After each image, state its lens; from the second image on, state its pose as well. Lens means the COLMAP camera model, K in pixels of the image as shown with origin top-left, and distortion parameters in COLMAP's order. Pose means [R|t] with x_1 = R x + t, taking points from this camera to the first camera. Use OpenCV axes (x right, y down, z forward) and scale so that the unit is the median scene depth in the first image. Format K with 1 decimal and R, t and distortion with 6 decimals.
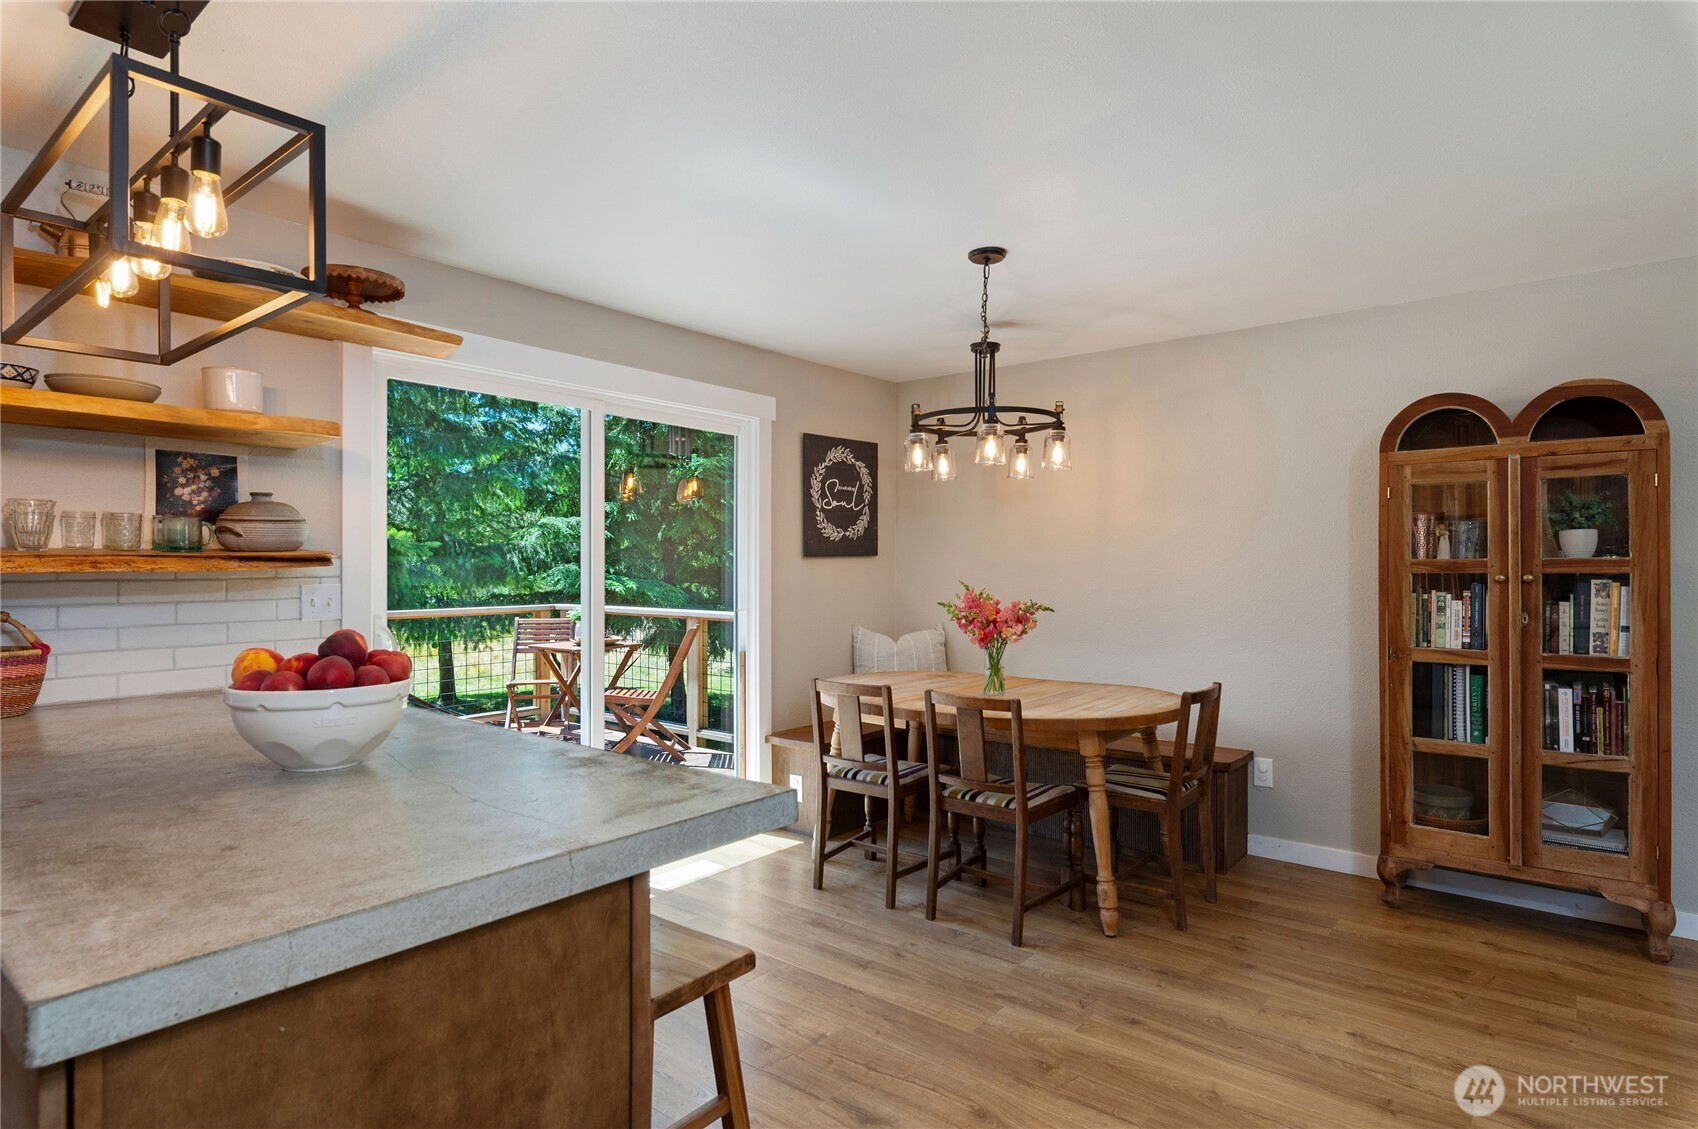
lens RADIAL K [[893.6, 0, 848.5], [0, 893.6, 566.8], [0, 0, 1]] dist [0.000029, -0.001926]
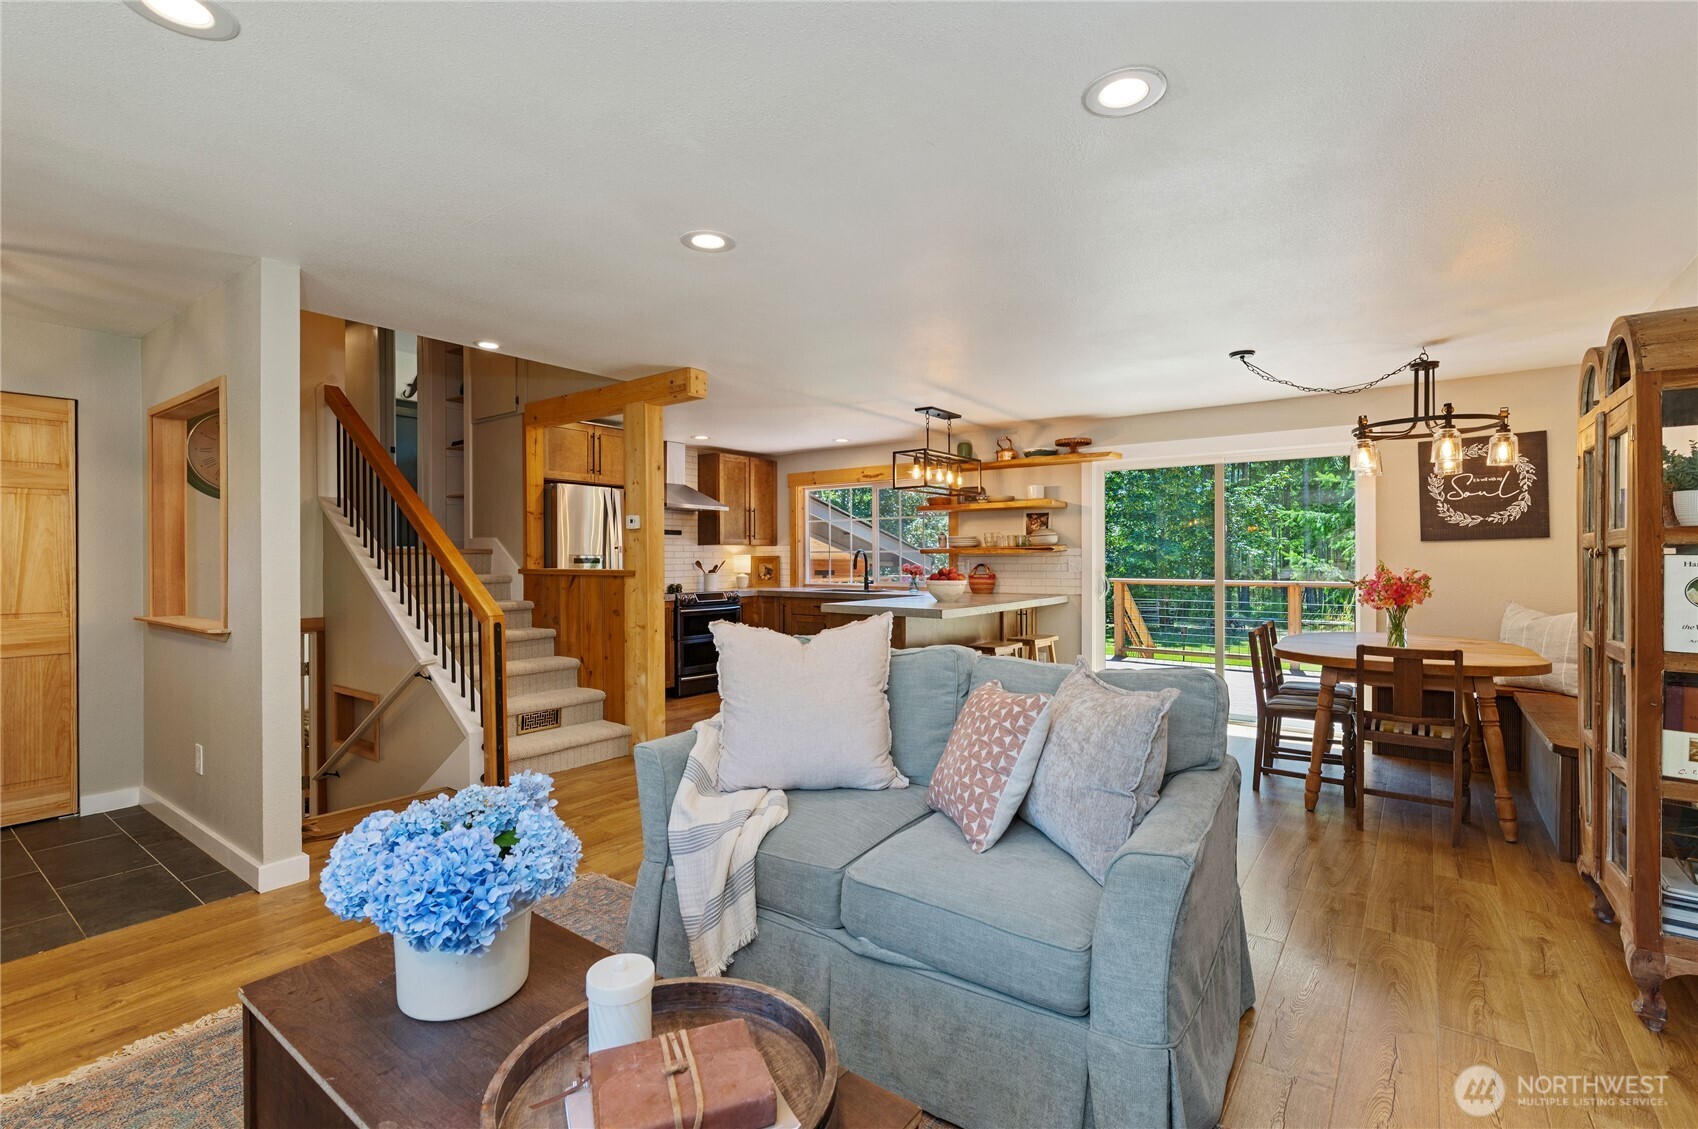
lens RADIAL K [[769.9, 0, 843.1], [0, 769.9, 555.1], [0, 0, 1]] dist [-0.001362, -0.000376]
pose [[0.035498, -0.003397, -0.999364, 1.538069], [0.003221, 0.999989, -0.003284, 0.014892], [0.999365, -0.003102, 0.035509, 0.235197]]
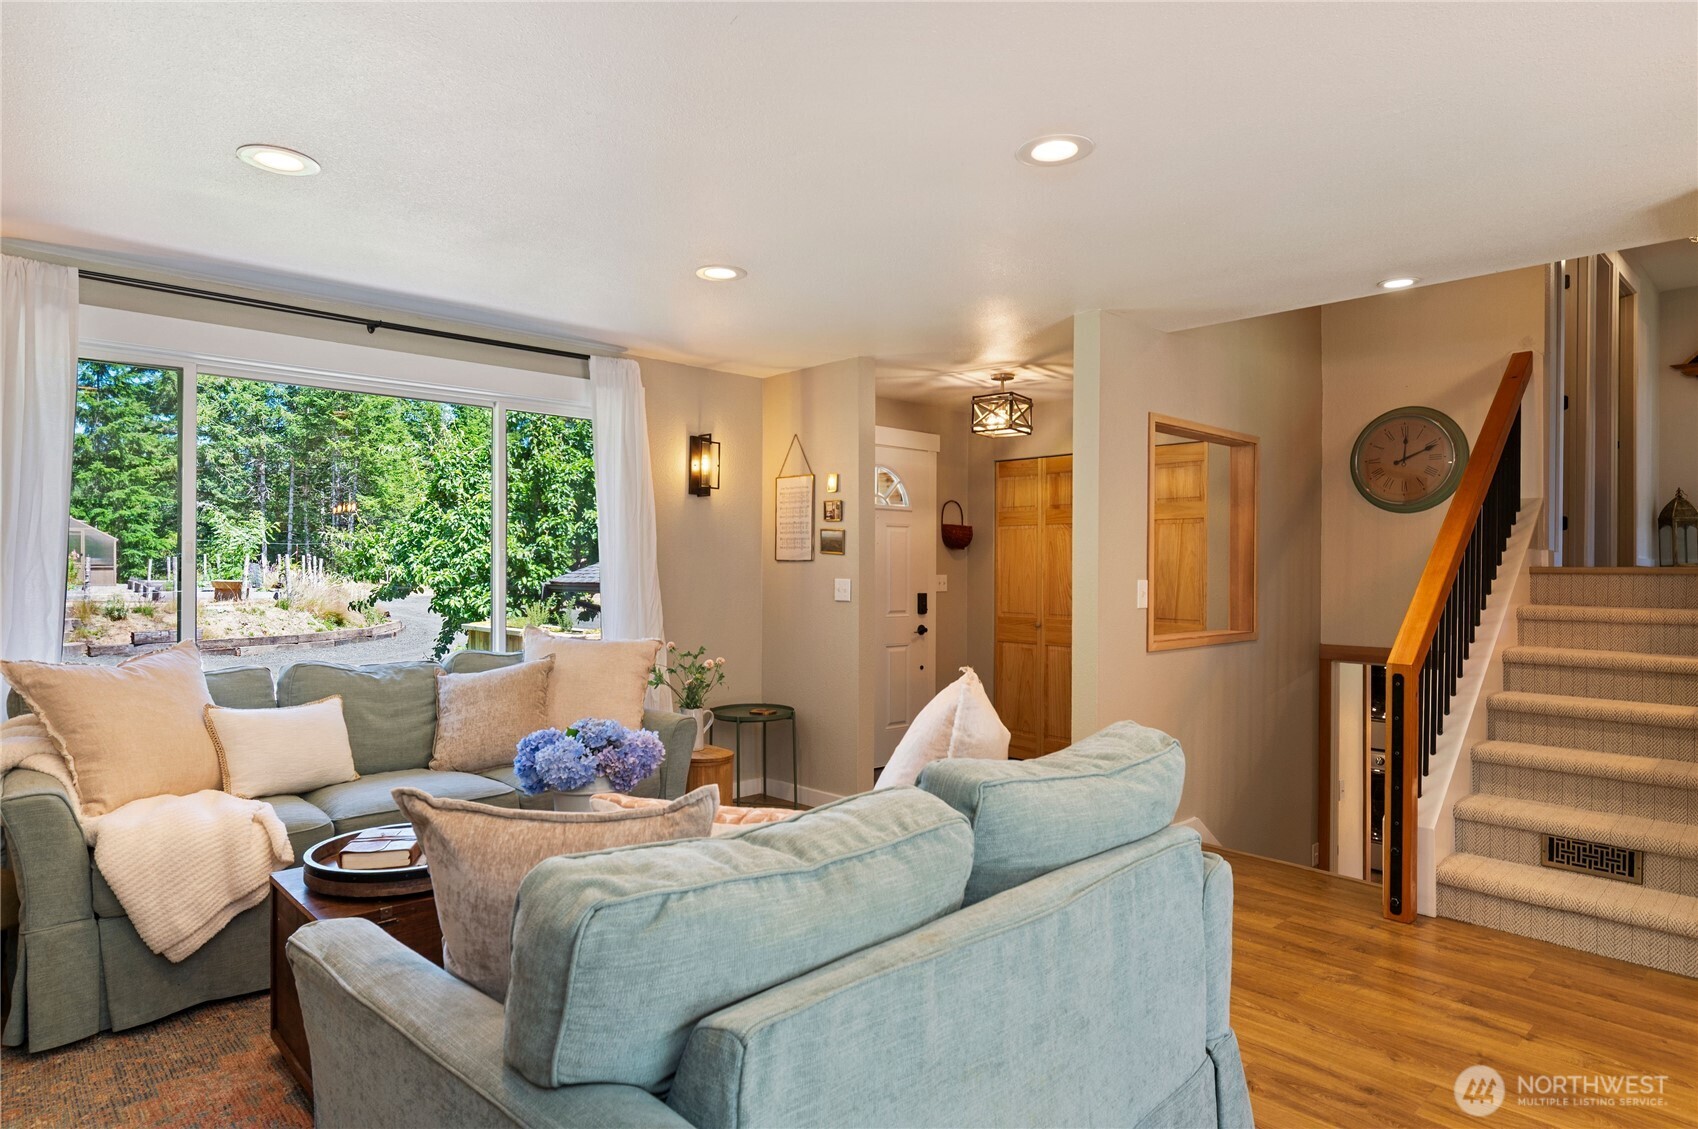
lens RADIAL K [[966.1, 0, 843.6], [0, 966.1, 542.9], [0, 0, 1]] dist [0.000335, 0.001004]
pose [[-0.991784, -0.004766, 0.127833, 0.694930], [-0.007589, 0.999738, -0.021603, -0.004471], [-0.127697, -0.022395, -0.991560, 0.963652]]
